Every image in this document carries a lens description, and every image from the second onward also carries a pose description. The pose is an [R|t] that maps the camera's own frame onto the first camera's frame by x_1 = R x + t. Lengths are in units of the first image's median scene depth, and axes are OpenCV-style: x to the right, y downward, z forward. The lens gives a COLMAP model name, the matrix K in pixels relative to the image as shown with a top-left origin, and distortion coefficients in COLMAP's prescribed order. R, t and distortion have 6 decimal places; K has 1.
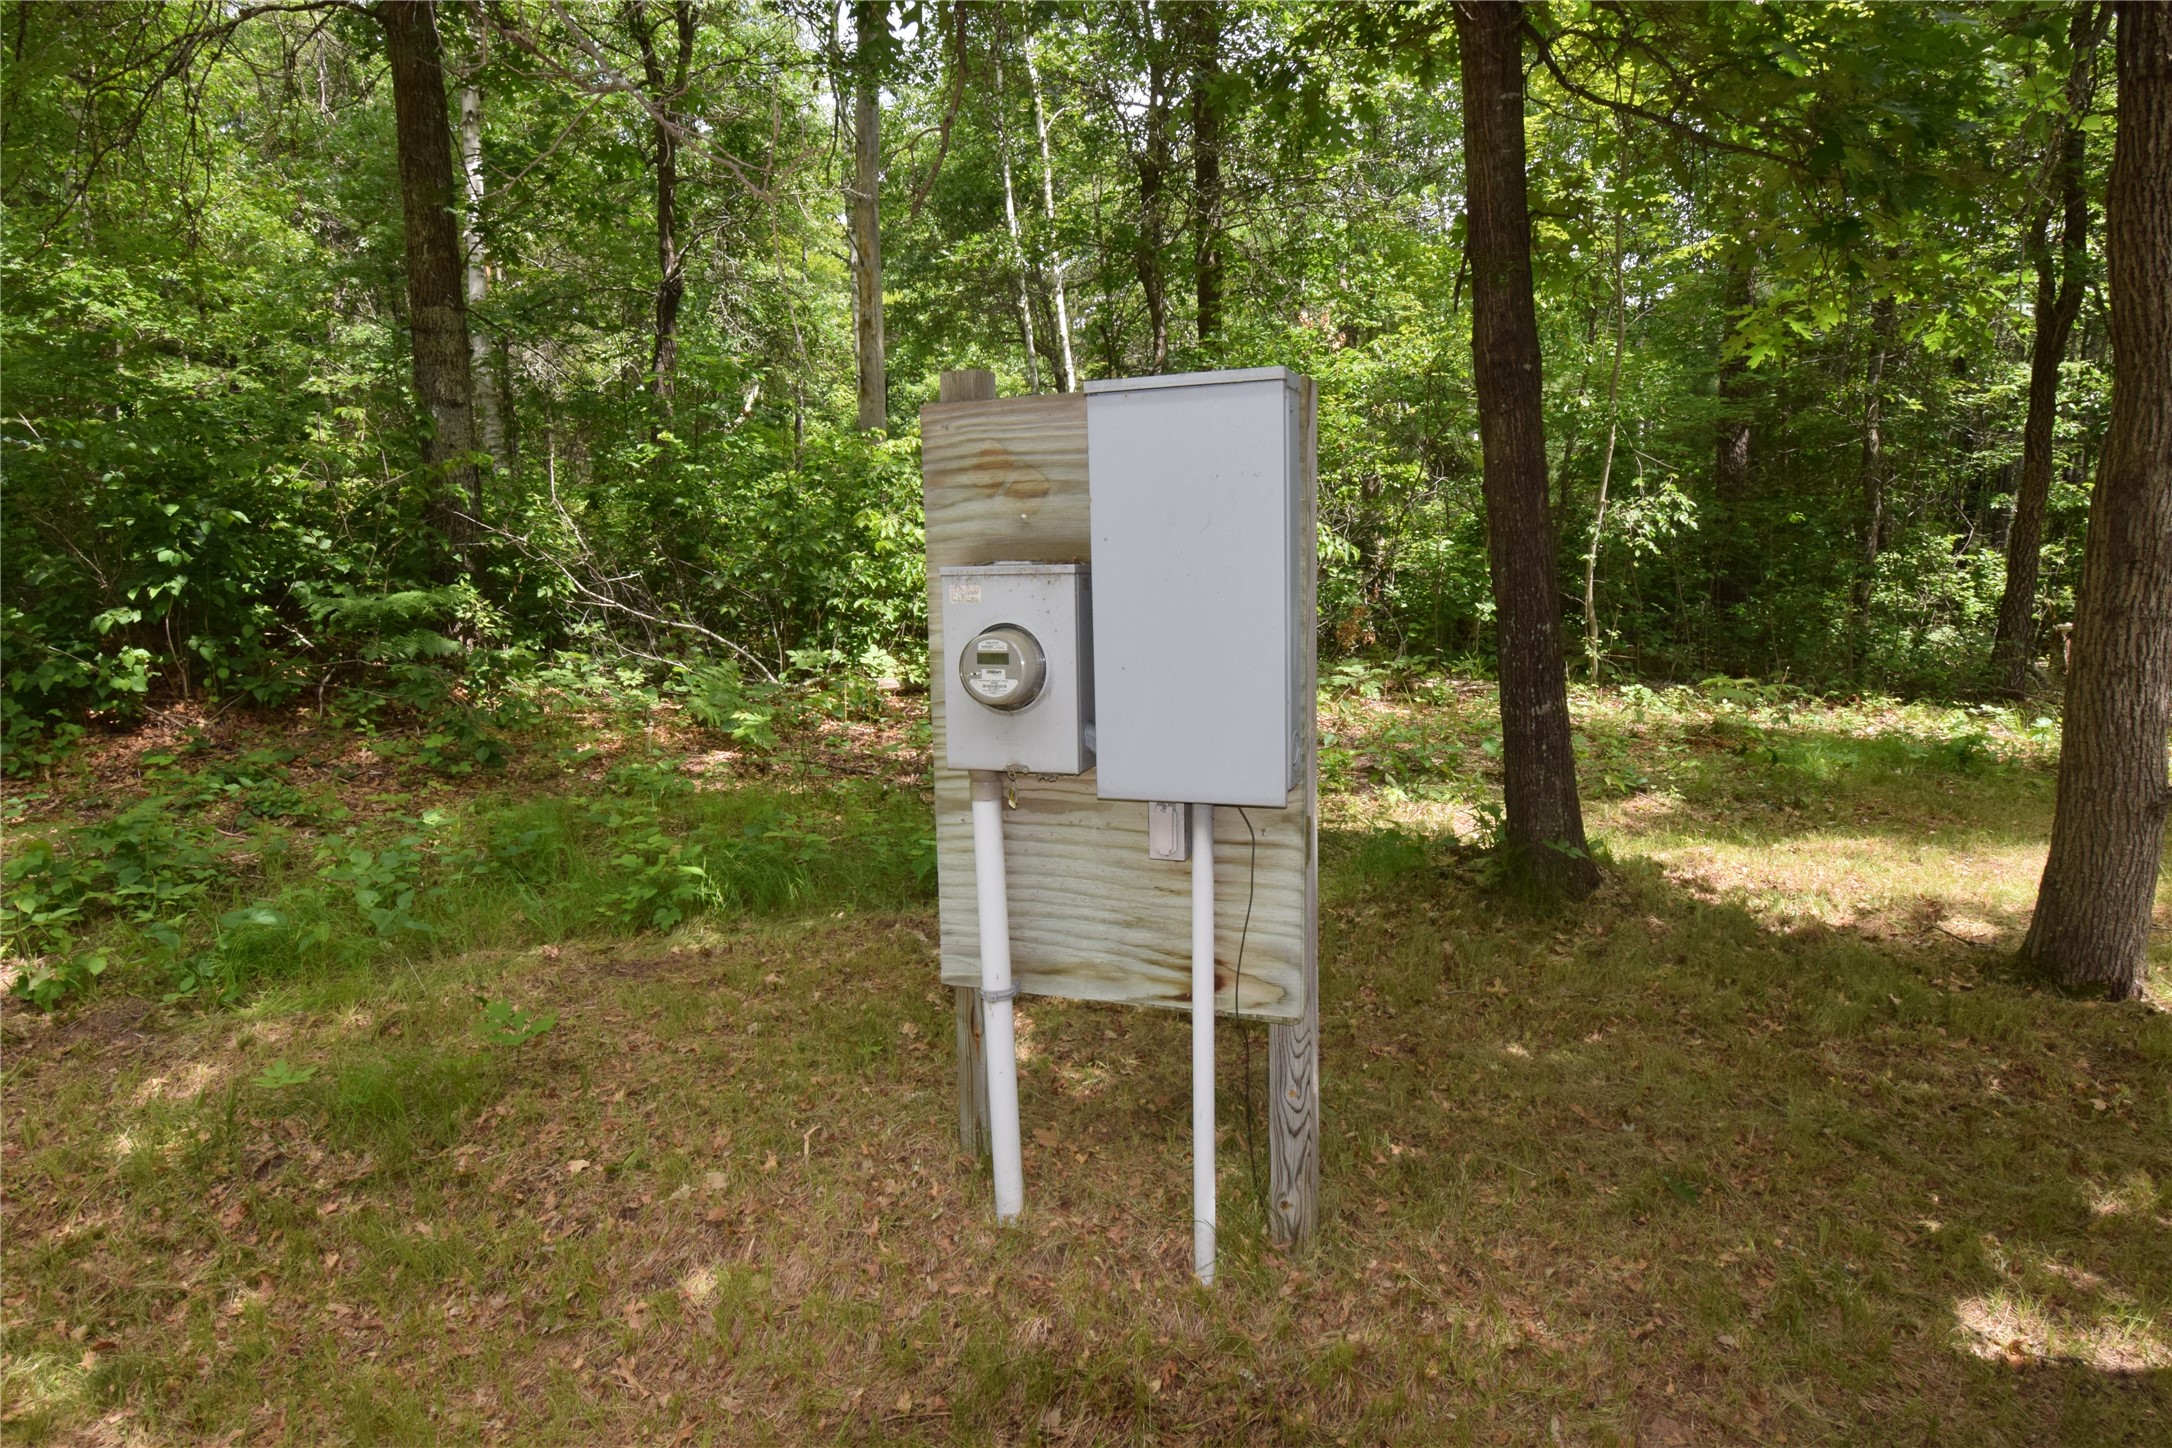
lens RADIAL K [[1264.5, 0, 1084.6], [0, 1264.5, 721.0], [0, 0, 1]] dist [-0.015177, -0.001017]
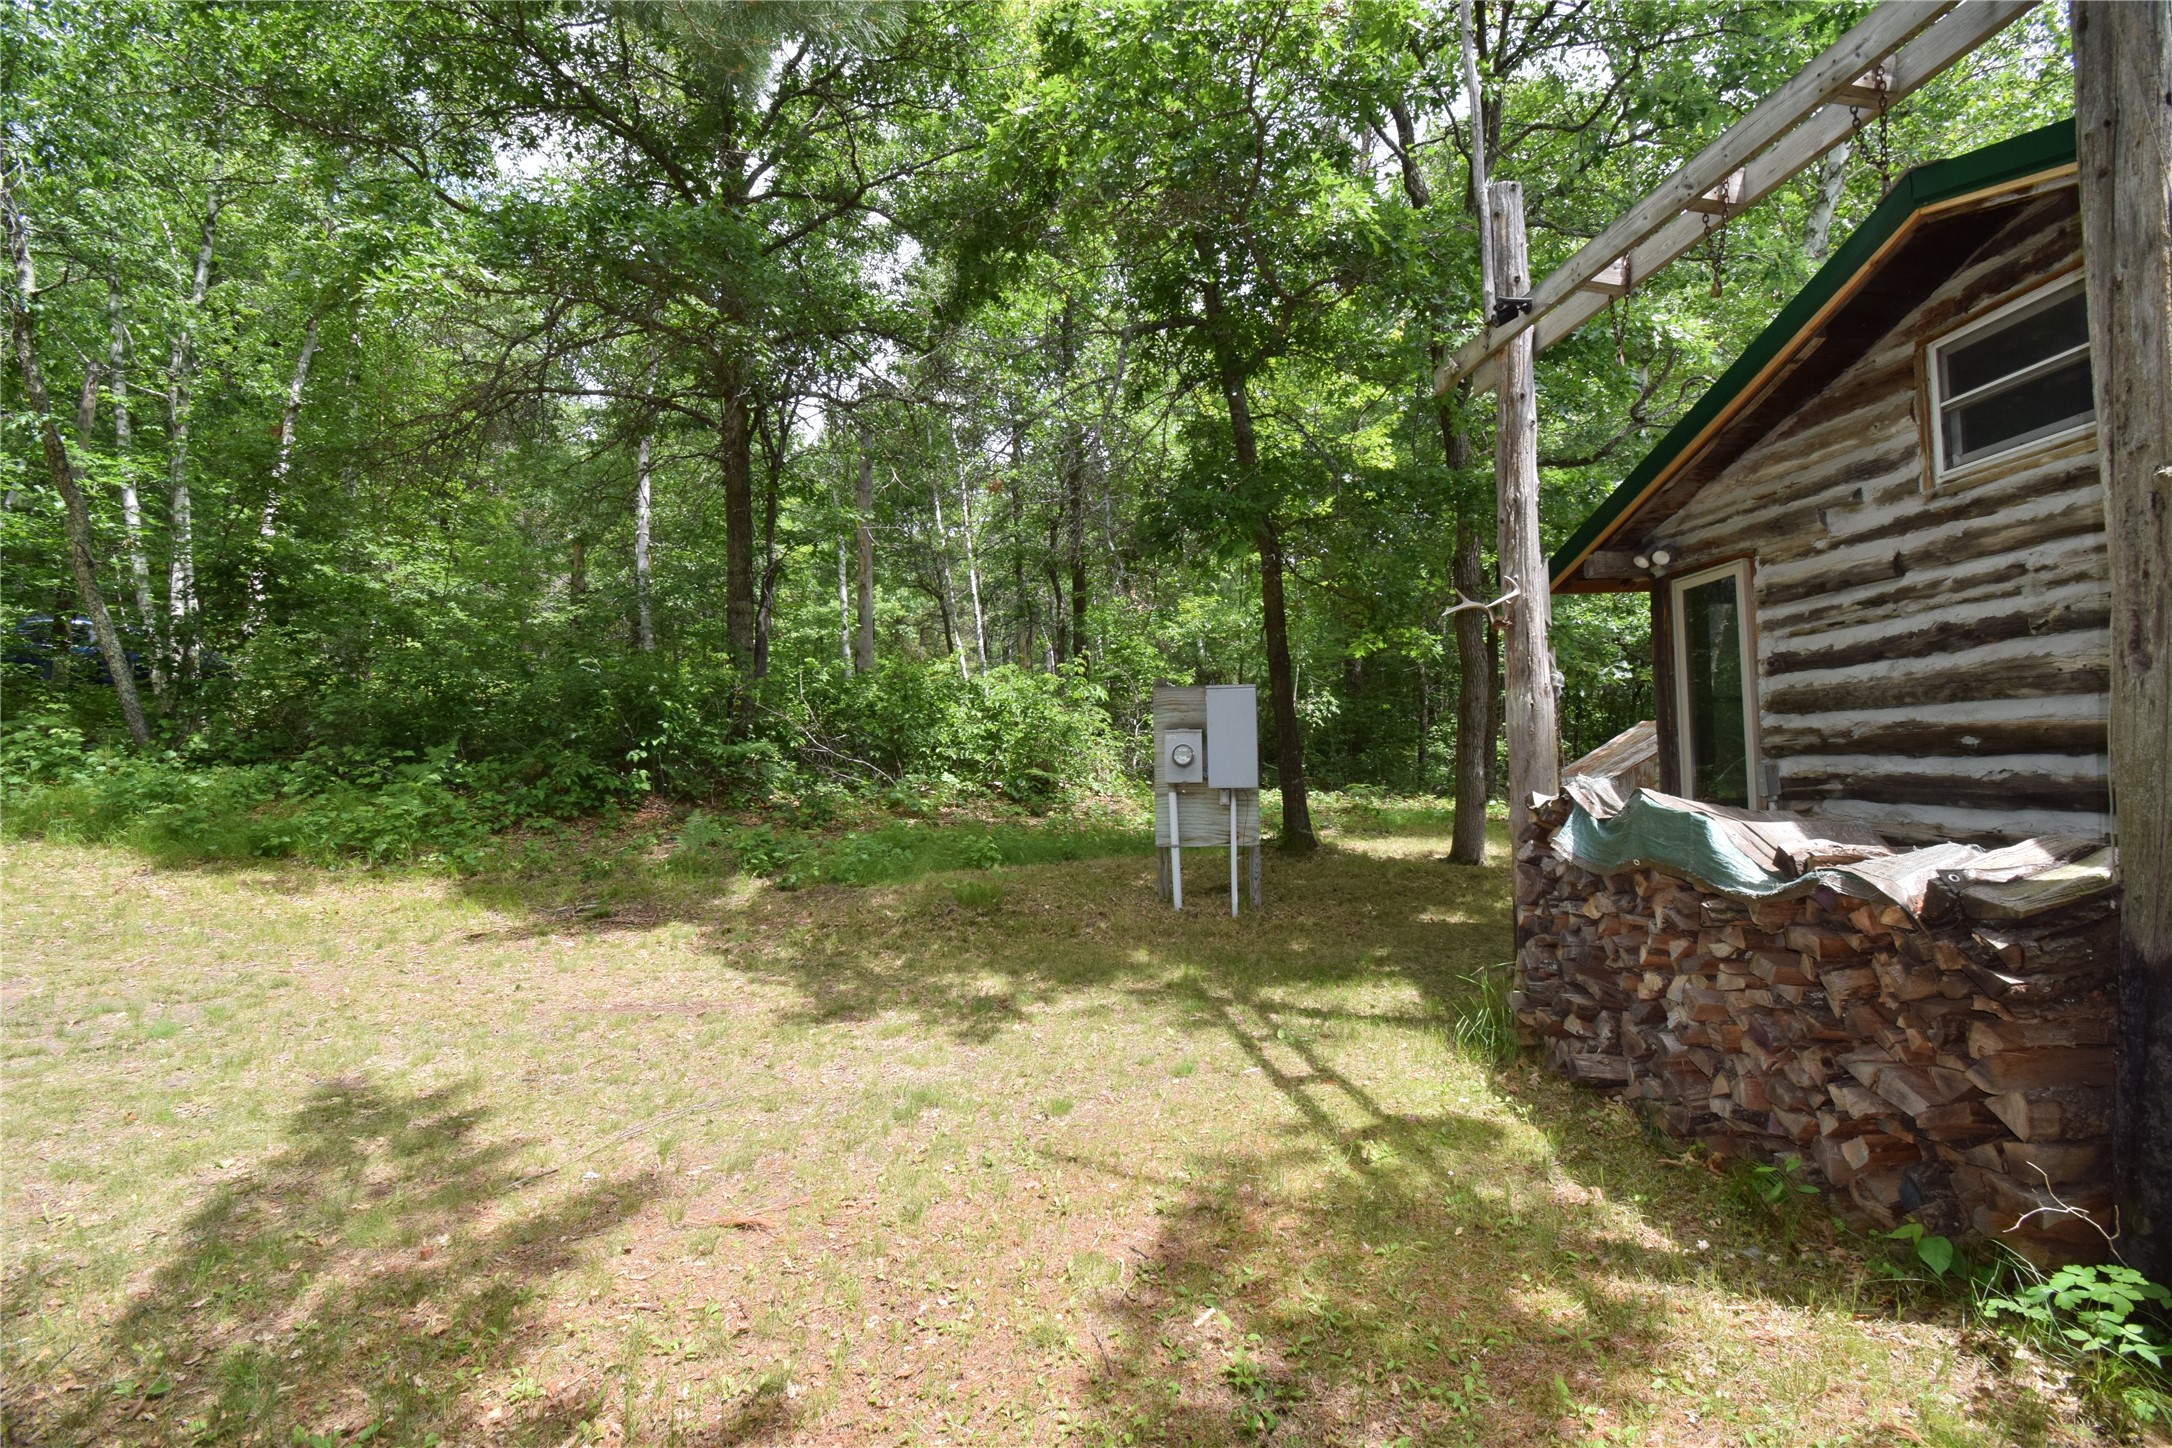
lens RADIAL K [[959.7, 0, 1088.7], [0, 959.7, 731.3], [0, 0, 1]] dist [-0.000584, -0.001326]
pose [[0.980482, 0.001703, 0.196603, -0.373020], [0.022733, 0.992273, -0.121970, 0.095098], [-0.195292, 0.124059, 0.972867, -0.734832]]
